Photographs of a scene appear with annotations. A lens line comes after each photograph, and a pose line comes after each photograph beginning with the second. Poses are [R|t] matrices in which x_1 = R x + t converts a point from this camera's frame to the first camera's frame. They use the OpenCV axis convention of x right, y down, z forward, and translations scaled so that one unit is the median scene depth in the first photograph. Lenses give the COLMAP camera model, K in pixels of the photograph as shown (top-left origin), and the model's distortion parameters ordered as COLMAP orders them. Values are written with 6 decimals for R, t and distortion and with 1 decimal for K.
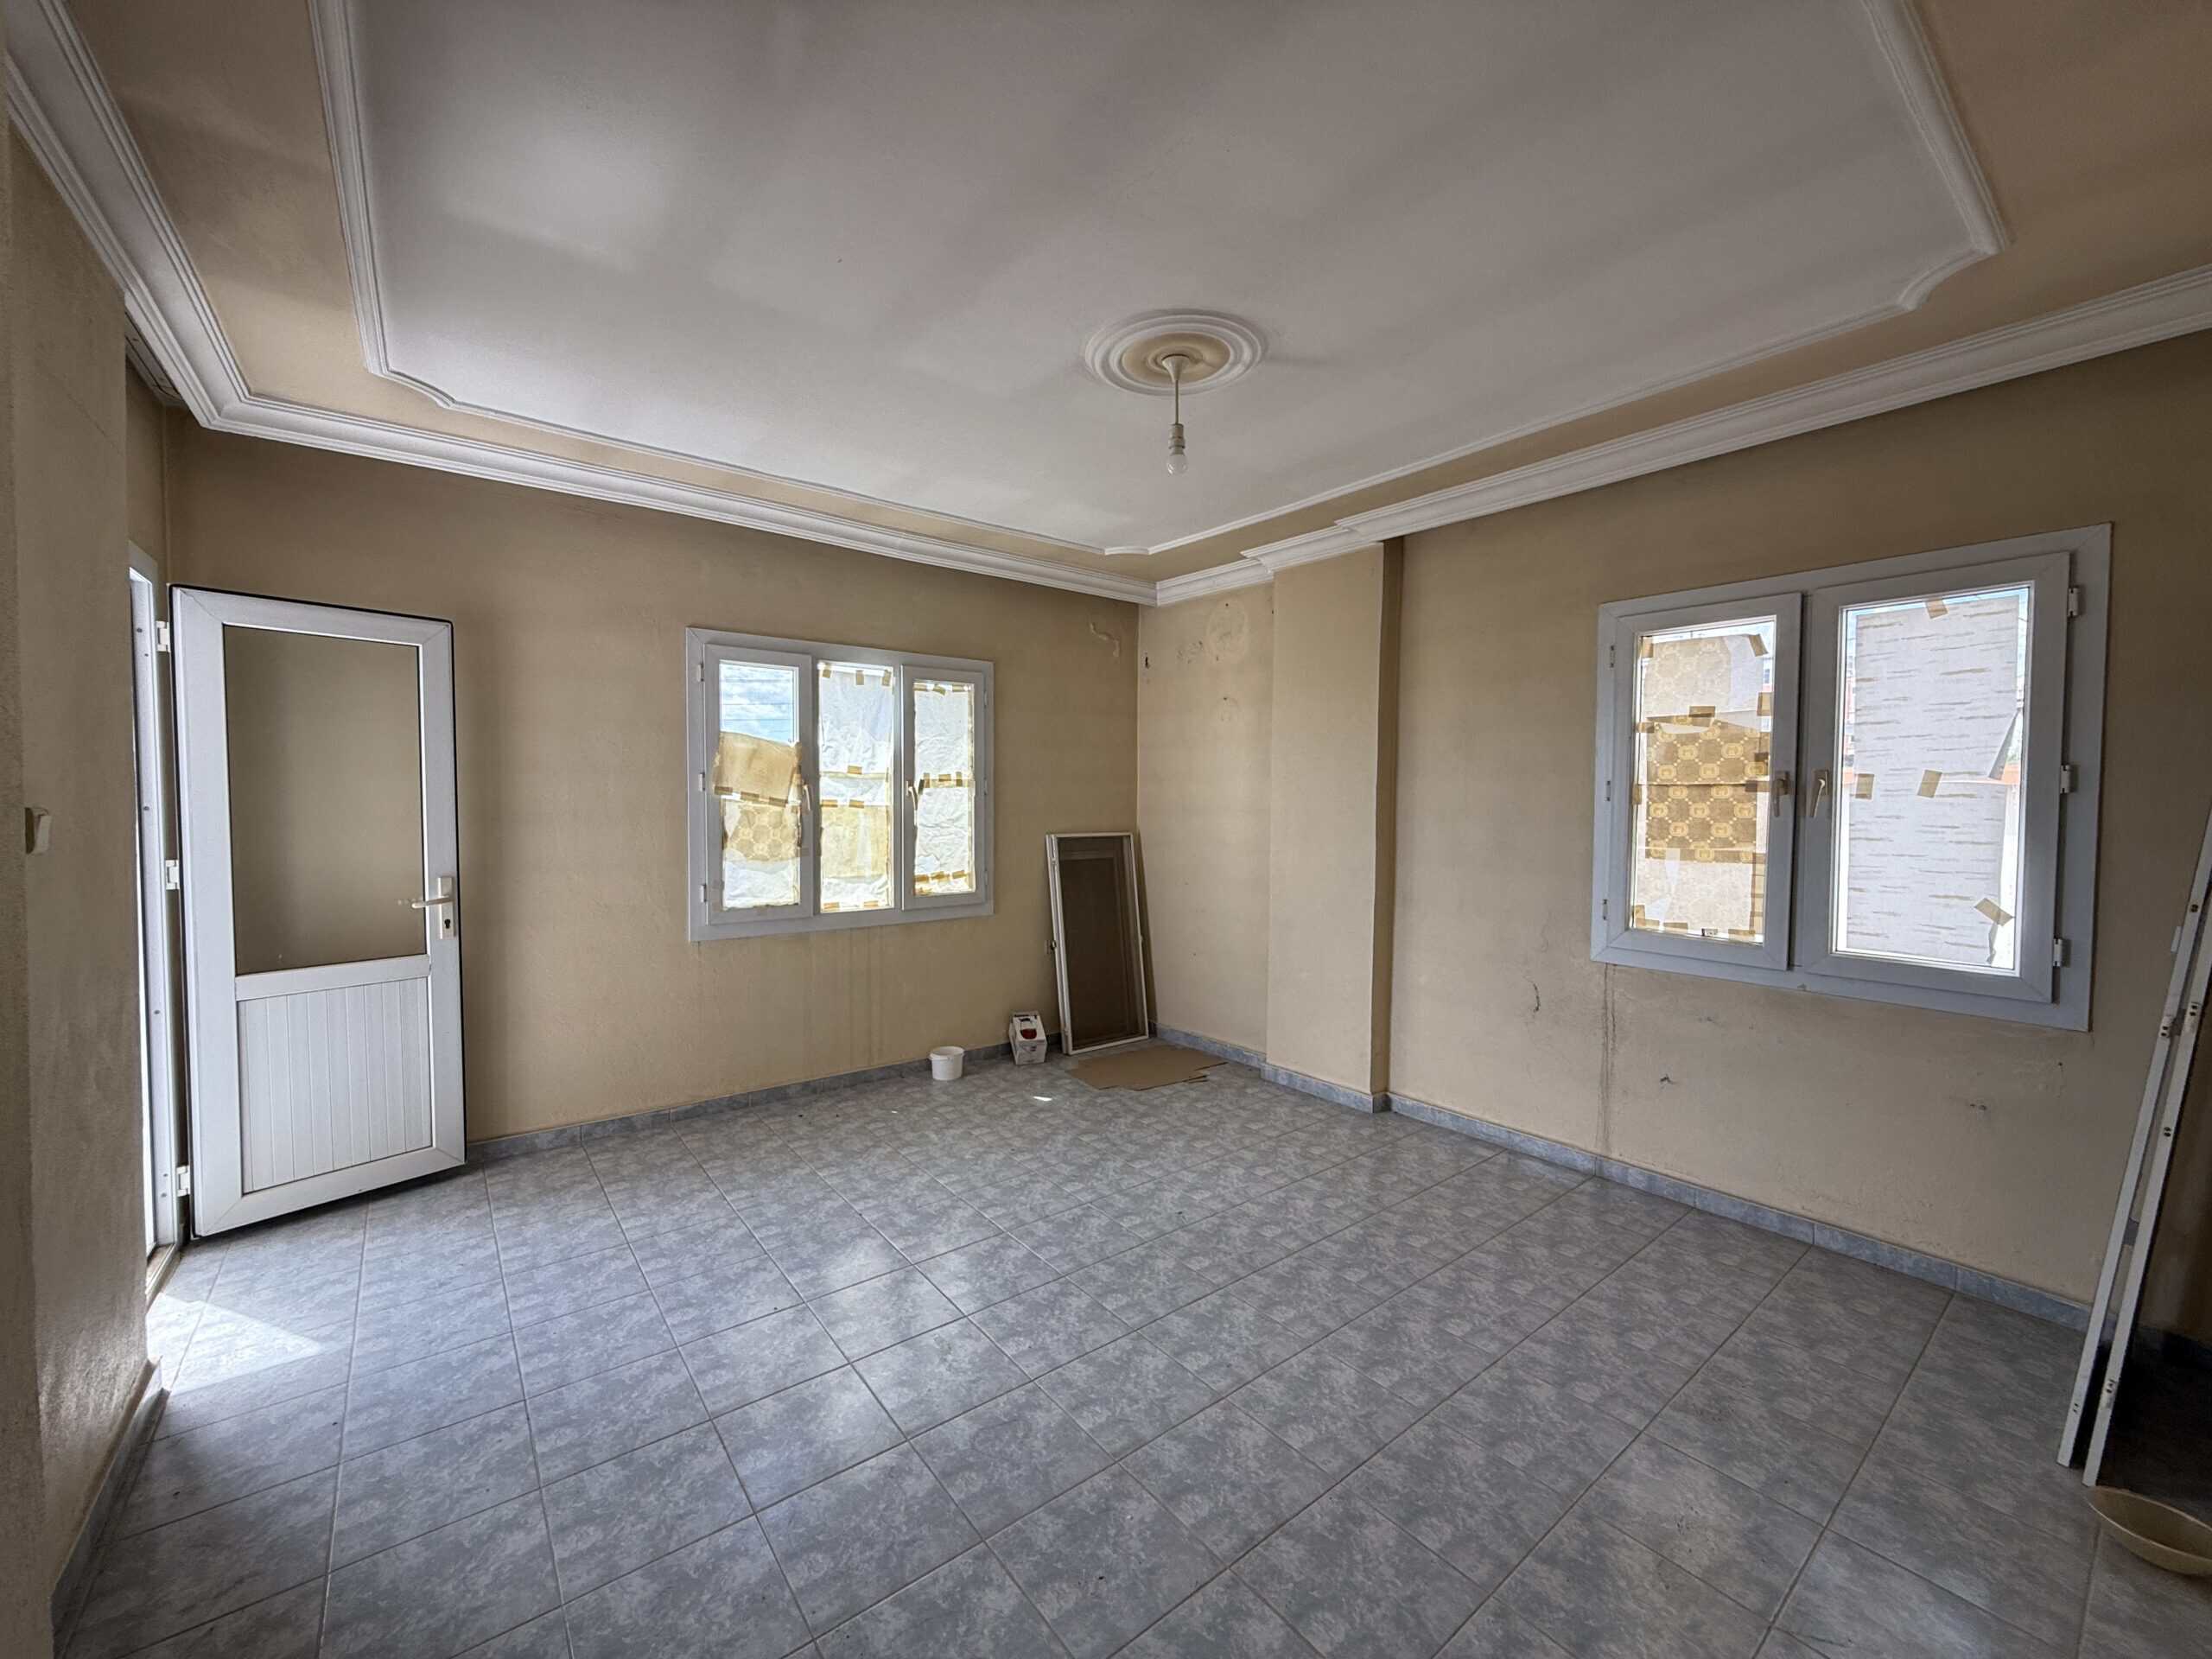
lens RADIAL K [[877.5, 0, 1101.3], [0, 877.5, 828.5], [0, 0, 1]] dist [-0.001172, 0.000311]
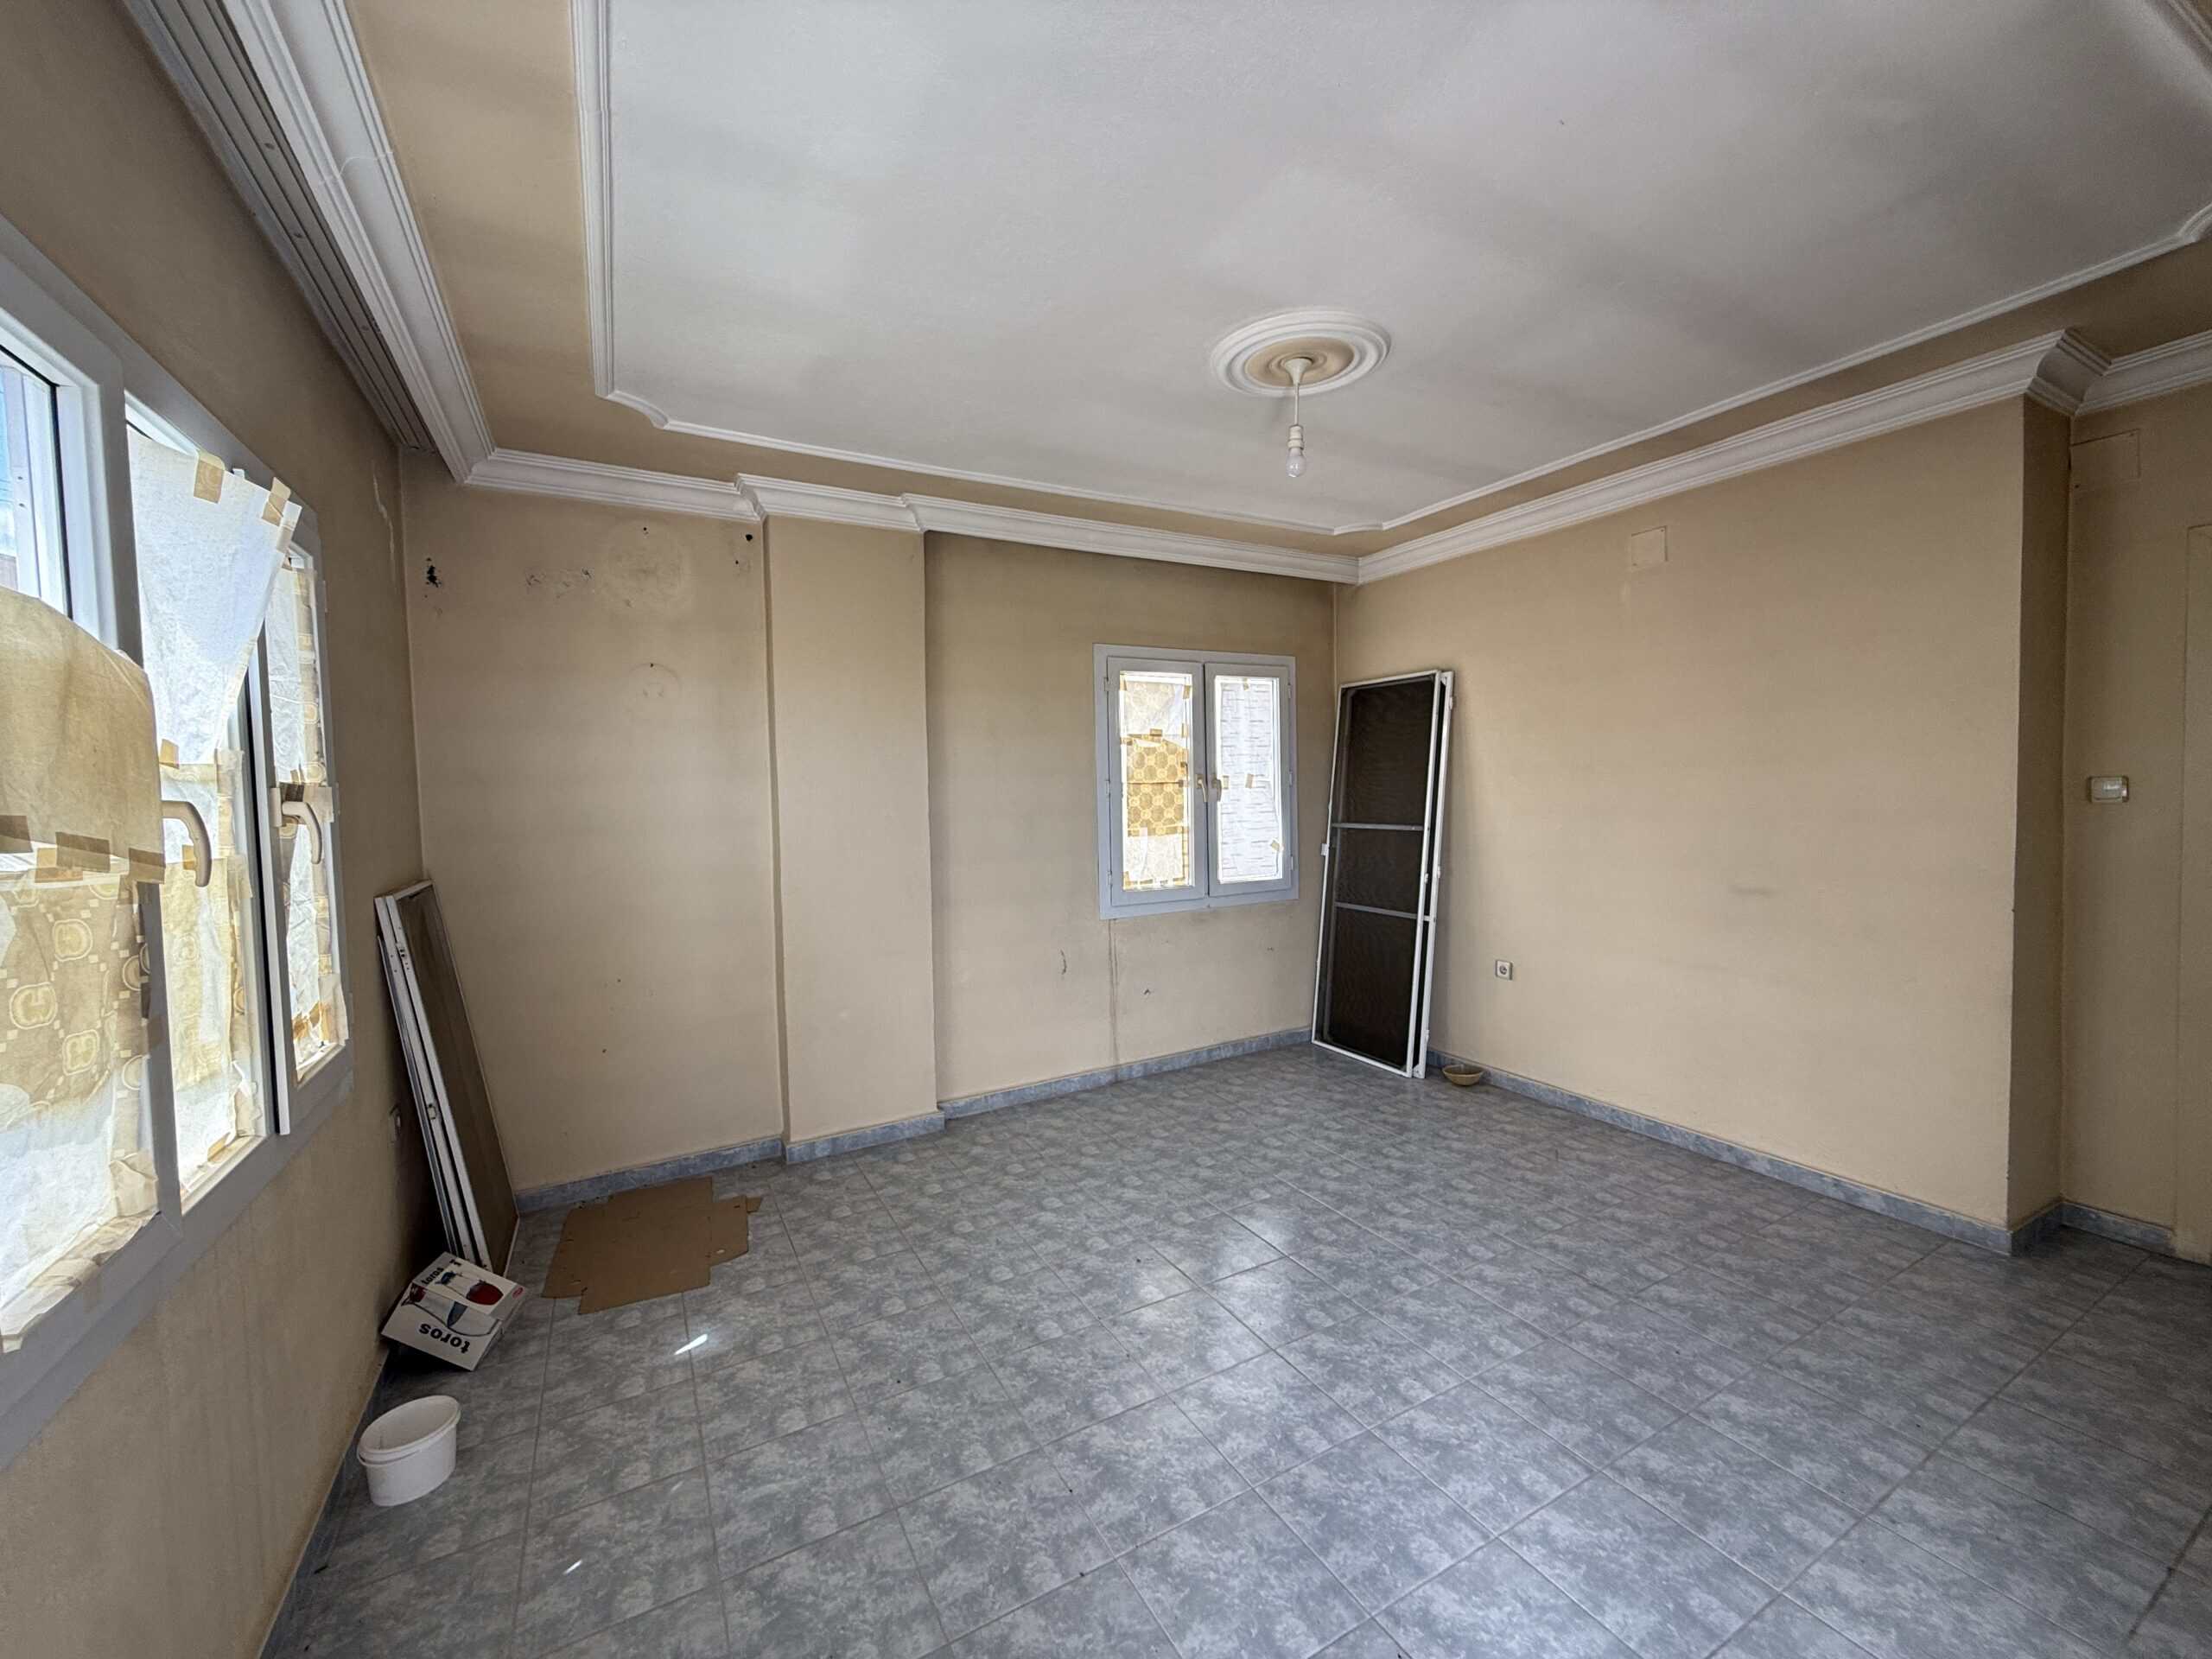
lens RADIAL K [[877.5, 0, 1101.3], [0, 877.5, 828.5], [0, 0, 1]] dist [-0.001172, 0.000311]
pose [[0.157866, -0.053254, 0.986023, -0.750626], [0.062897, 0.997059, 0.043780, -0.042683], [-0.985455, 0.055106, 0.160752, 0.838108]]
